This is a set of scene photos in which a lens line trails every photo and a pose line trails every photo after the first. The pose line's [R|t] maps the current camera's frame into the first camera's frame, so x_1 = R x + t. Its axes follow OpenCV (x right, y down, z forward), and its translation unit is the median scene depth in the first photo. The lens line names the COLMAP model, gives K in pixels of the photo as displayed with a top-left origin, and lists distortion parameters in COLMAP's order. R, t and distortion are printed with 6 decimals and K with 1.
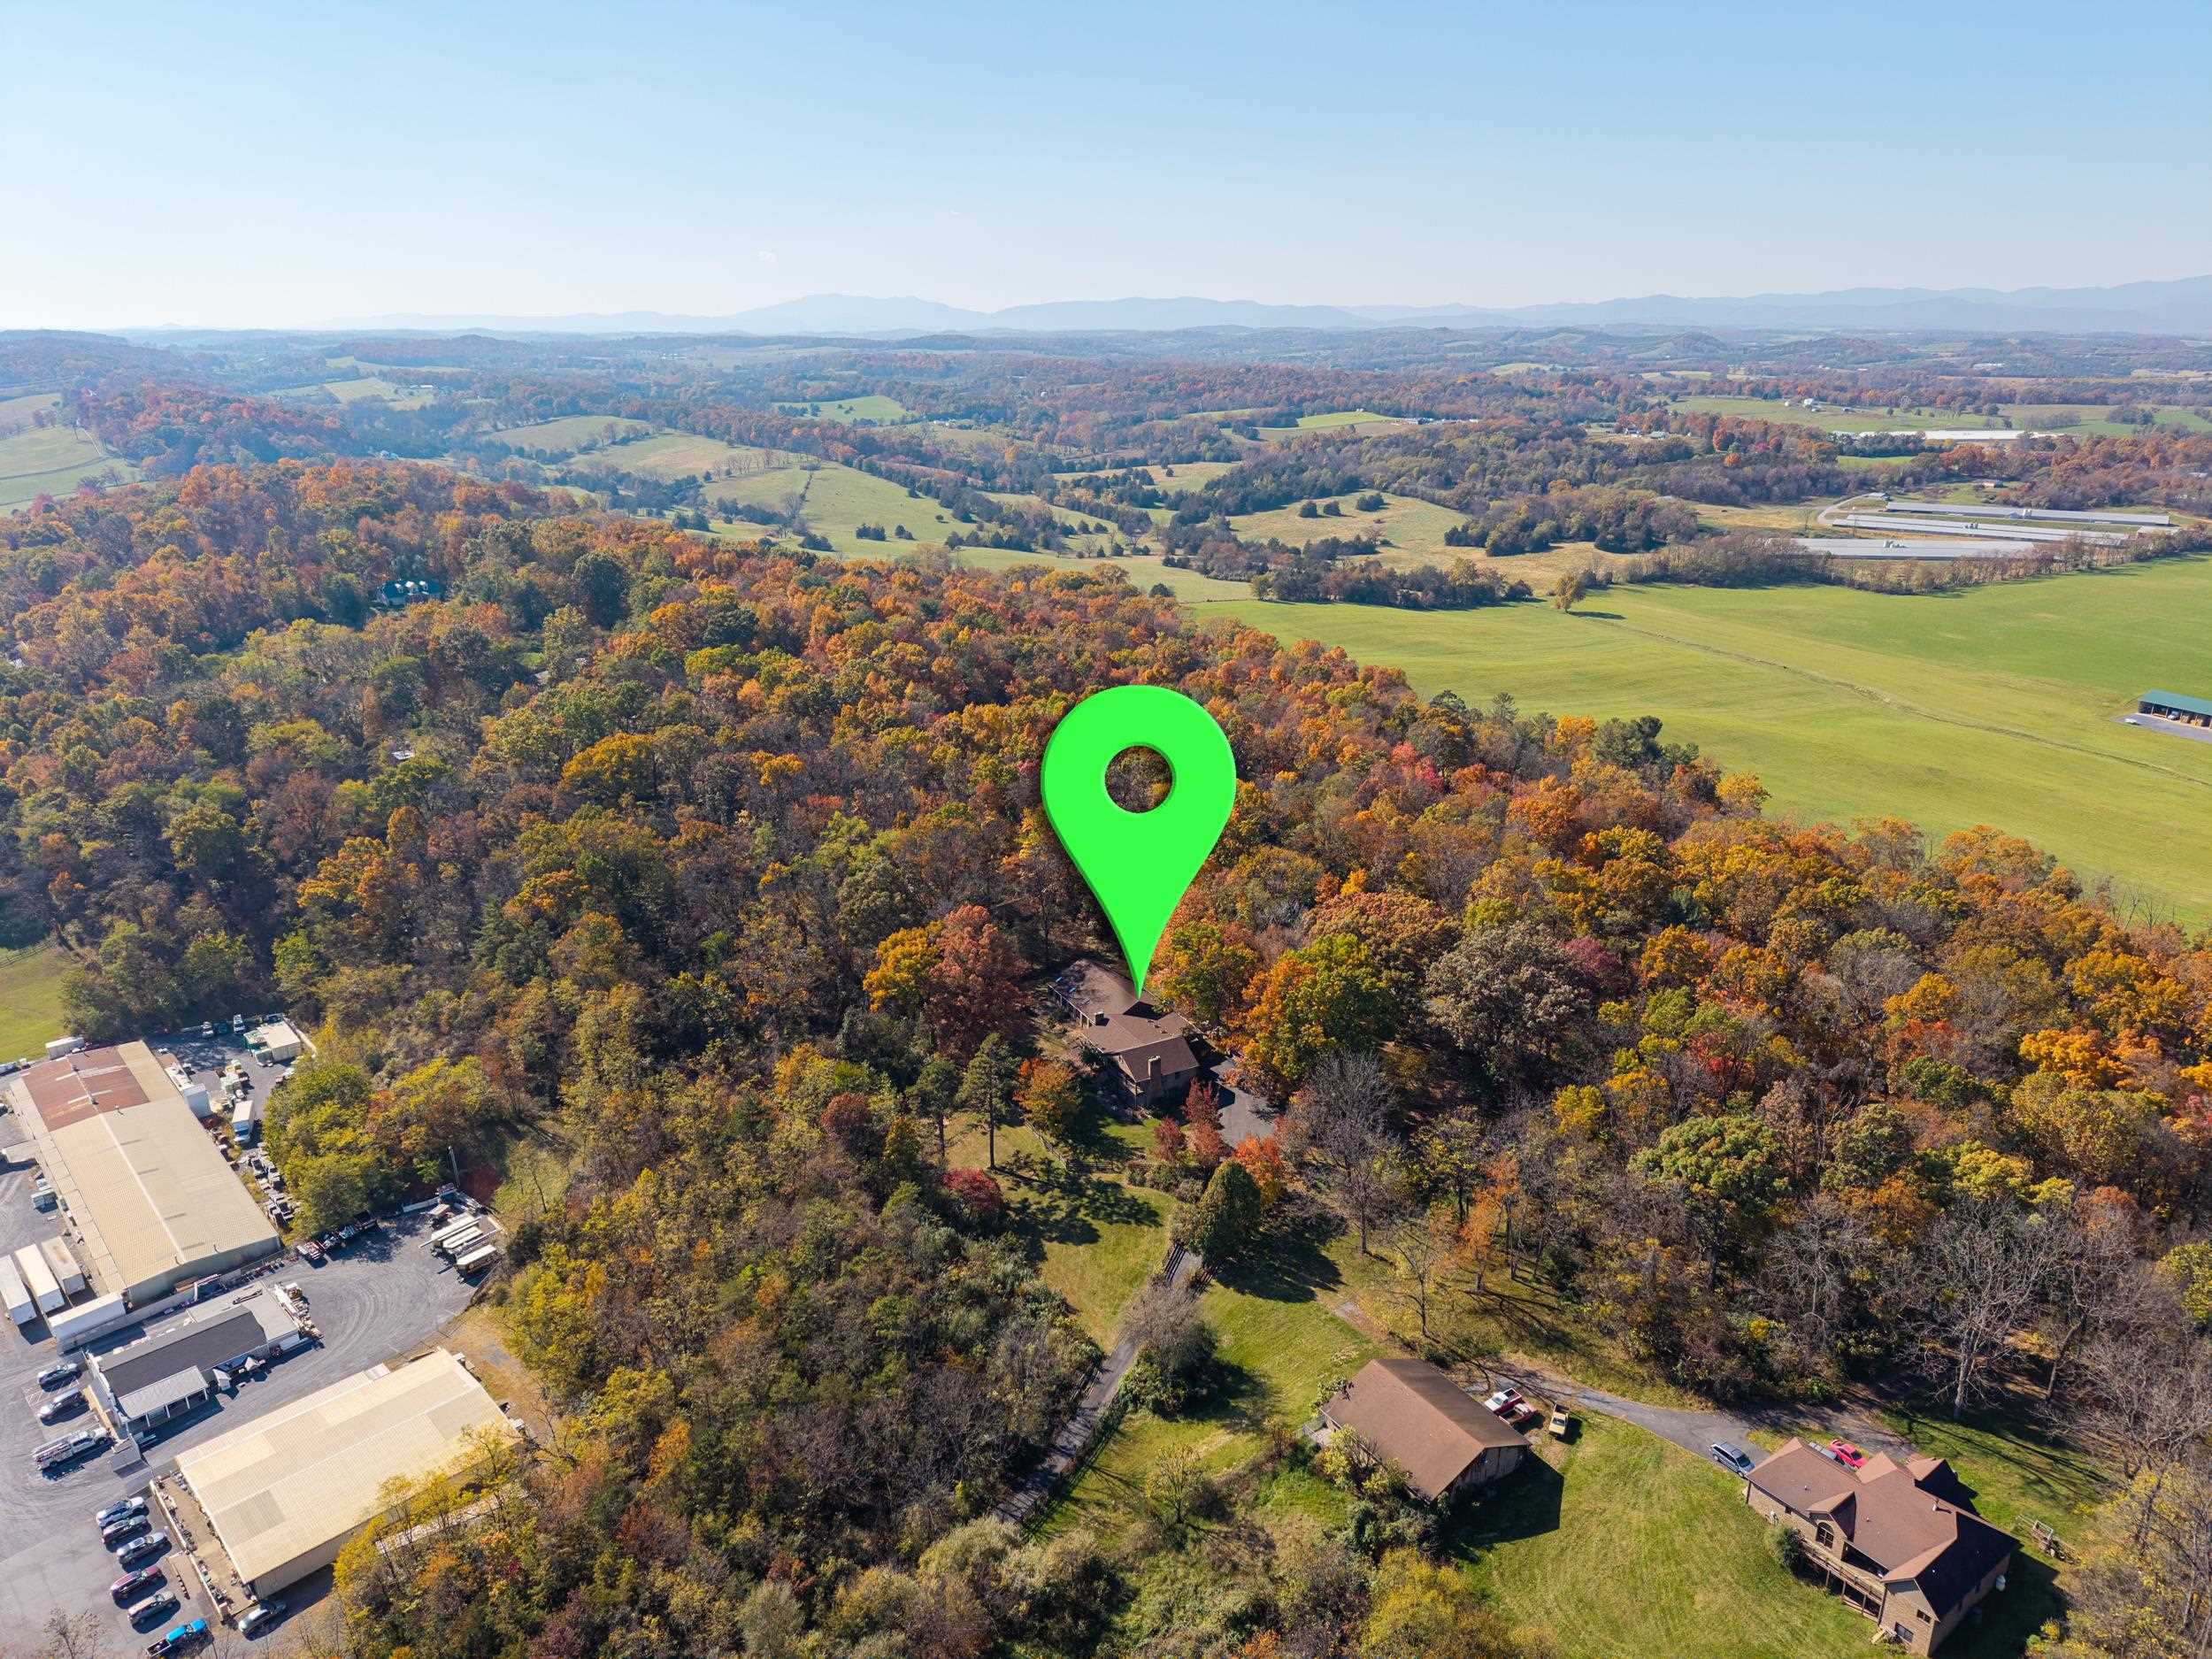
lens RADIAL K [[1476.3, 0, 1114.4], [0, 1476.3, 833.3], [0, 0, 1]] dist [0.038352, -0.046082]
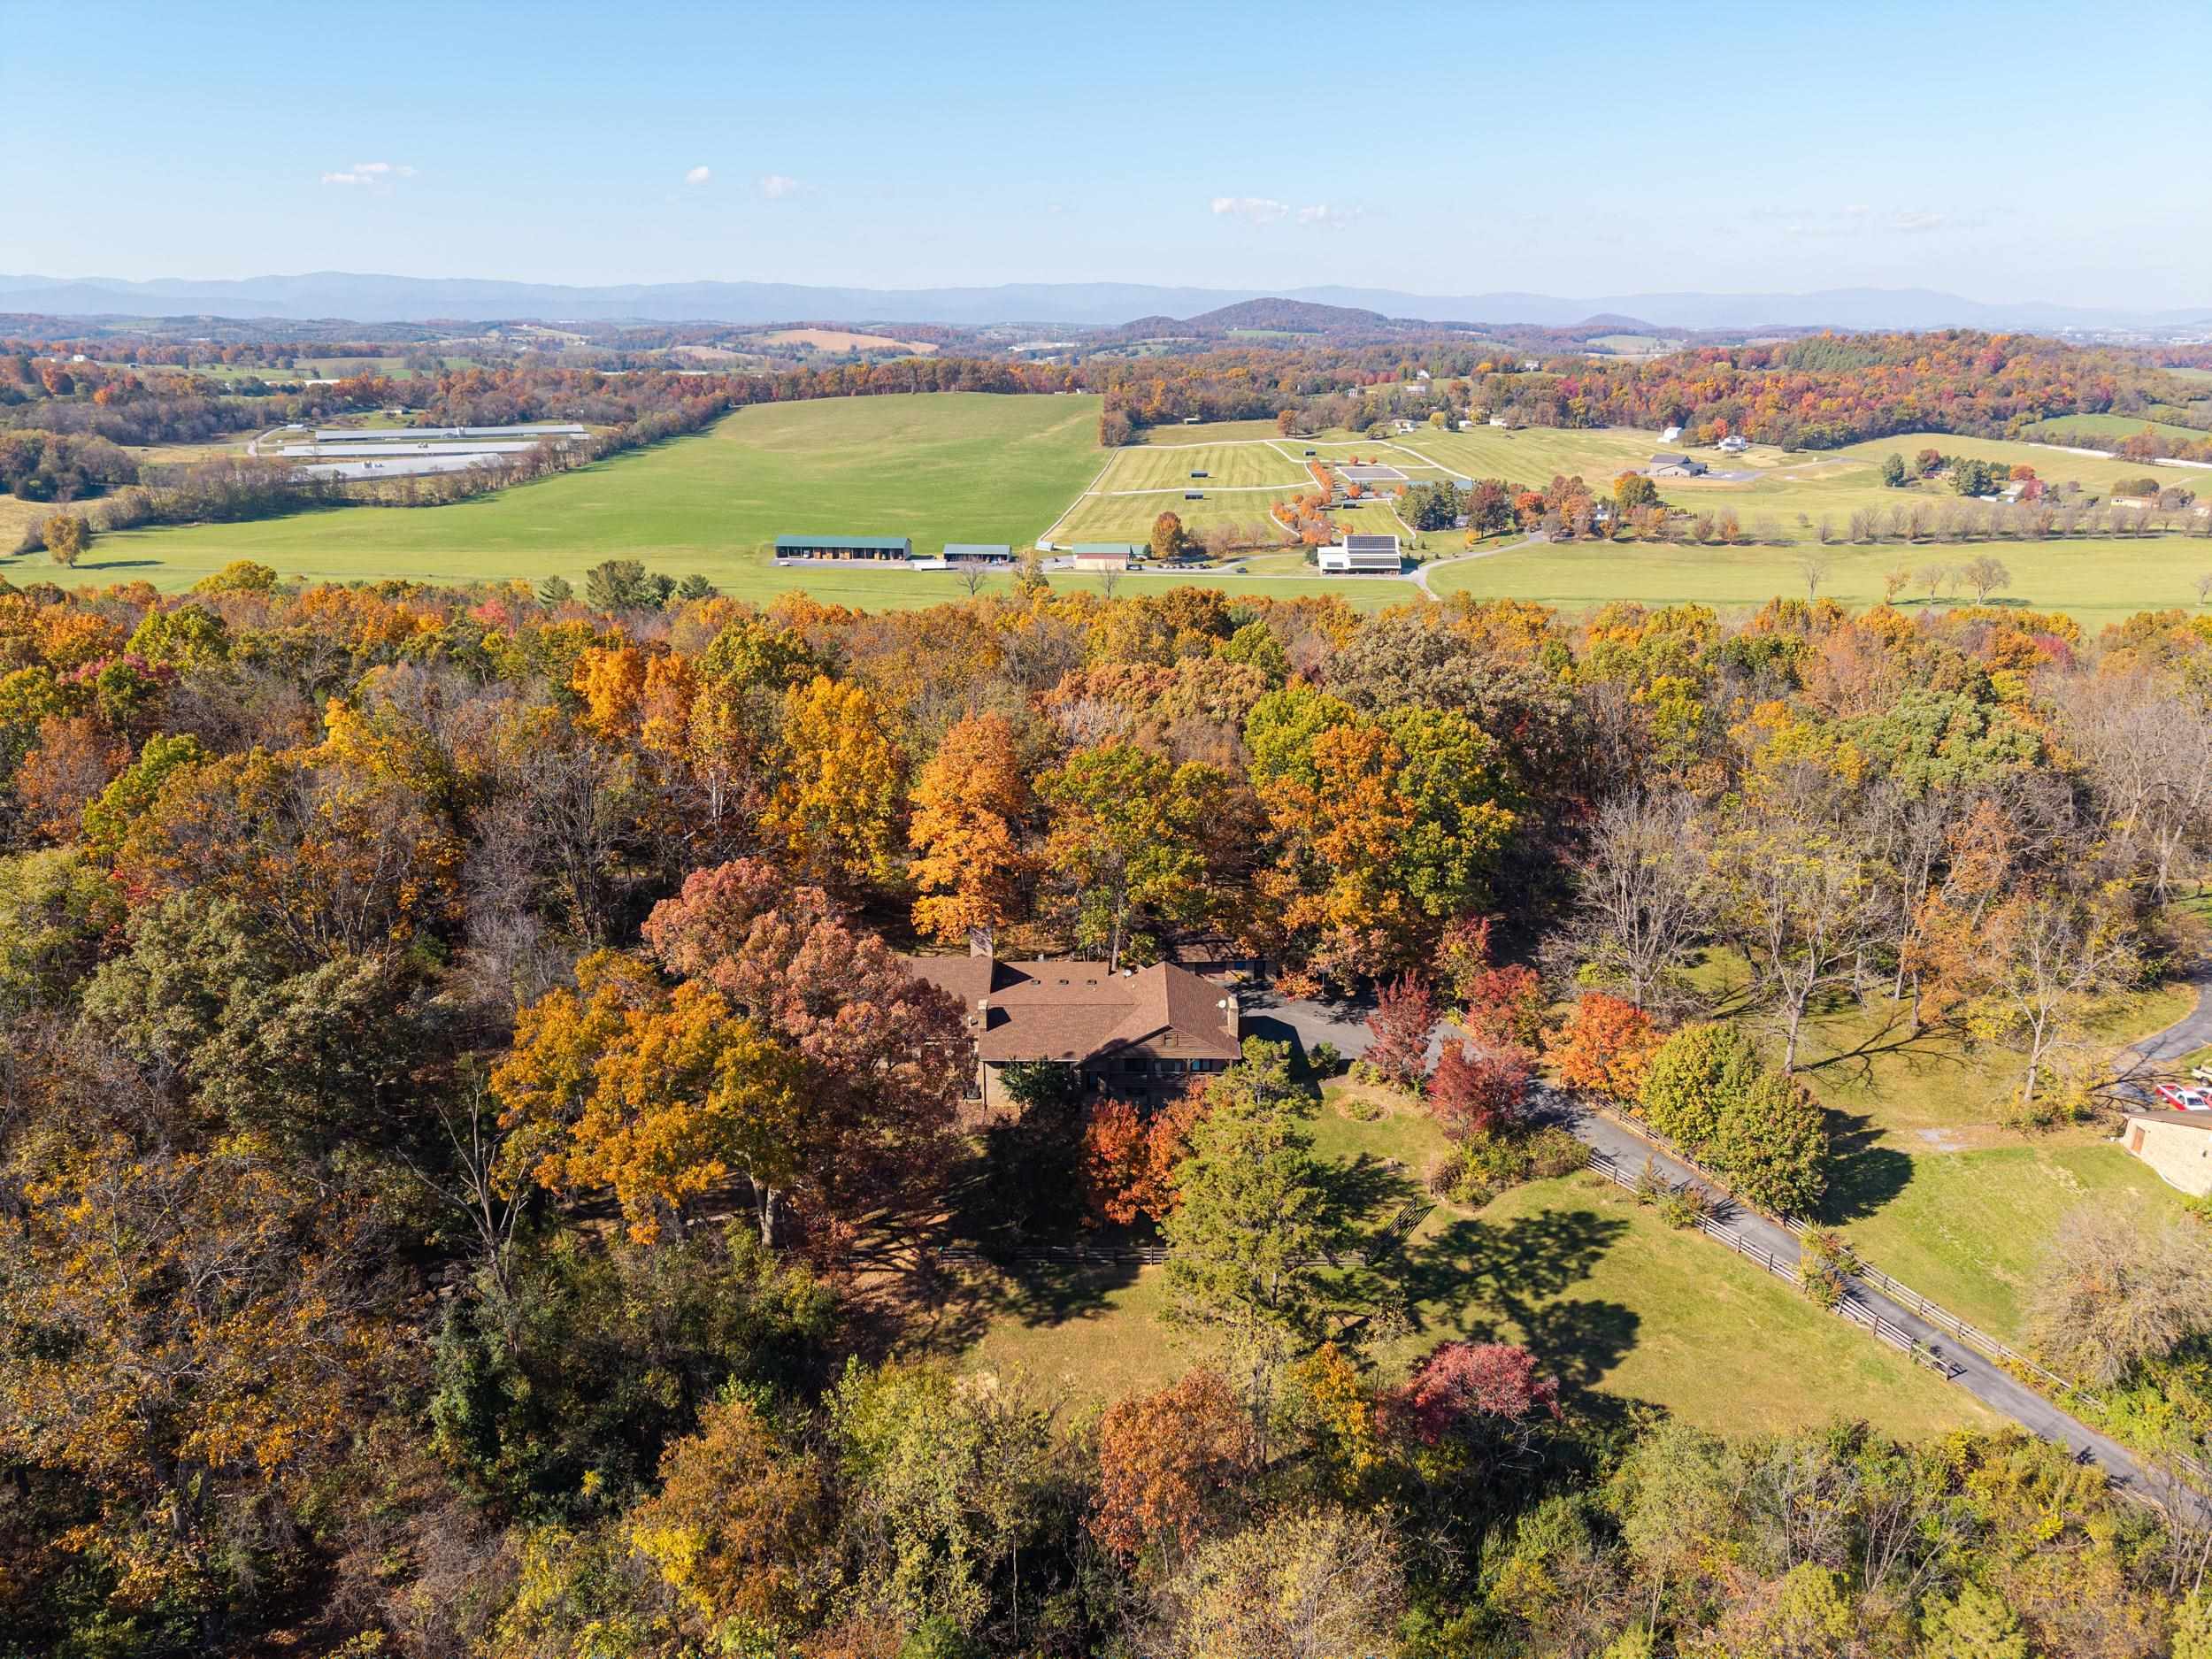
lens RADIAL K [[1476.3, 0, 1114.4], [0, 1476.3, 833.3], [0, 0, 1]] dist [0.038352, -0.046082]
pose [[0.478705, -0.283284, 0.831019, -0.109617], [0.280292, 0.946296, 0.161119, 0.001423], [-0.832032, 0.155800, 0.532399, 0.212538]]
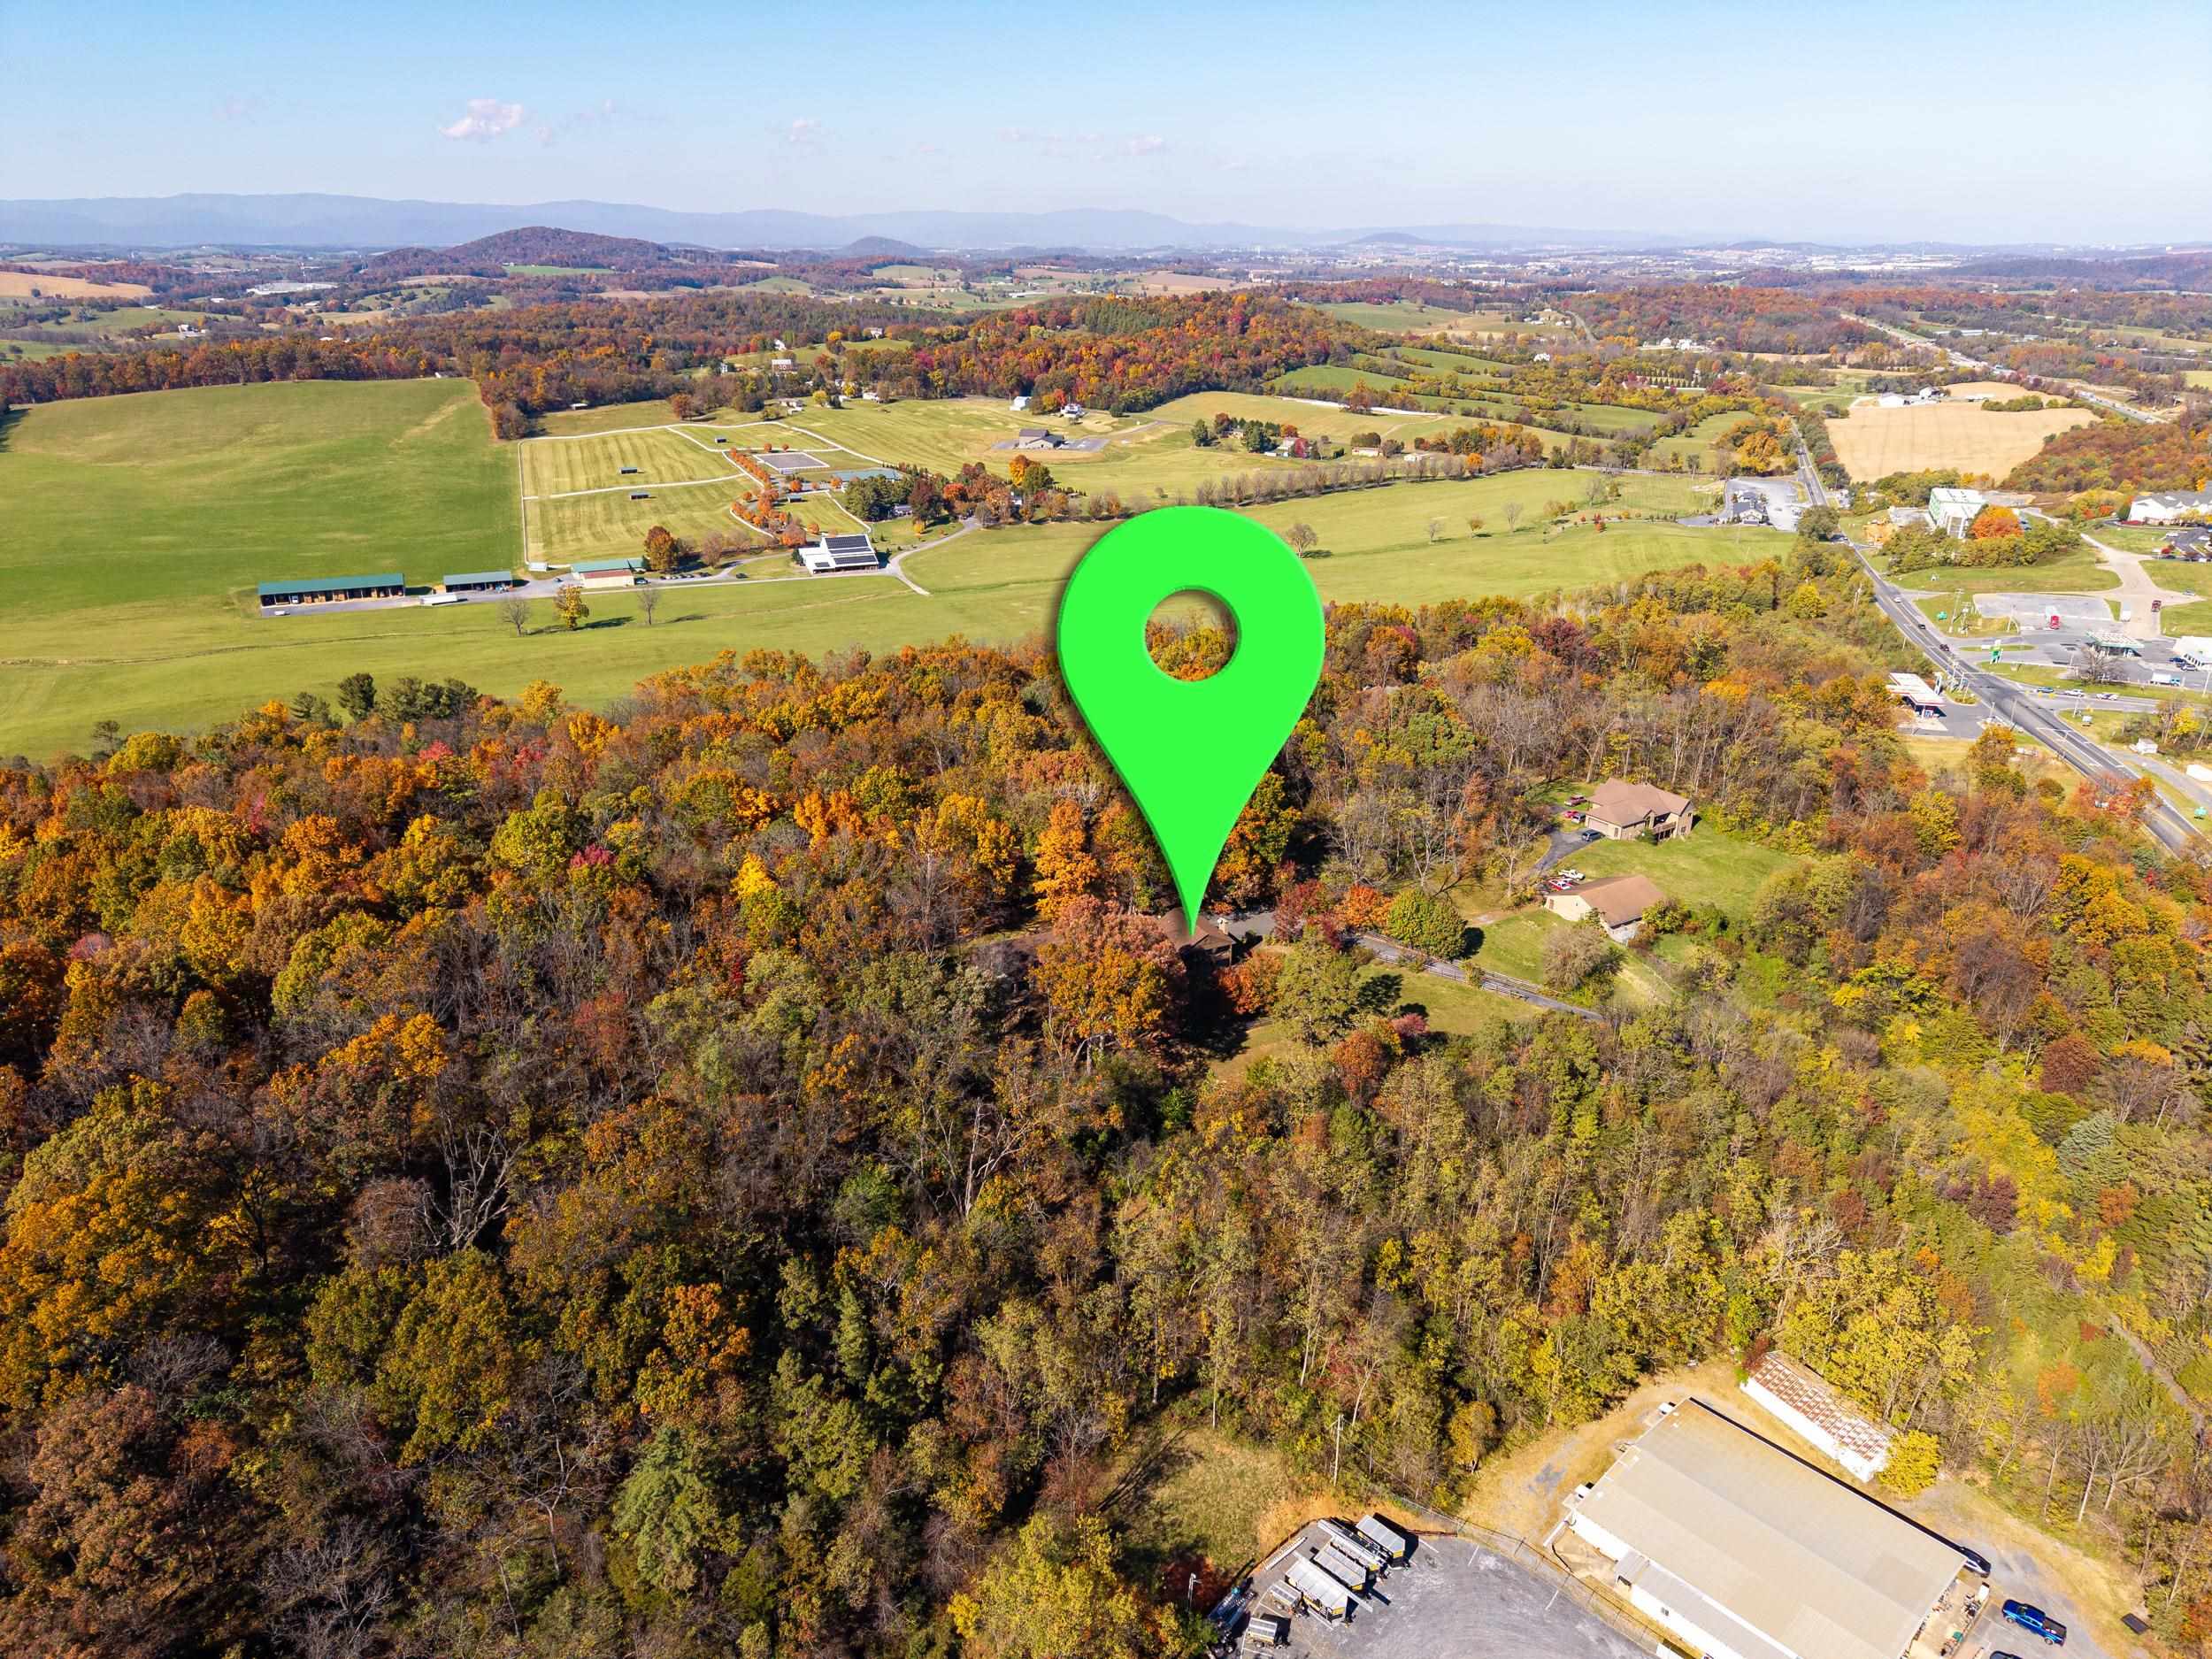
lens RADIAL K [[1497.0, 0, 1112.5], [0, 1497.0, 802.3], [0, 0, 1]] dist [0.020125, -0.015725]
pose [[0.041563, -0.350547, 0.935623, -0.274972], [0.321566, 0.891300, 0.319655, -0.085736], [-0.945974, 0.287579, 0.149769, 0.247925]]
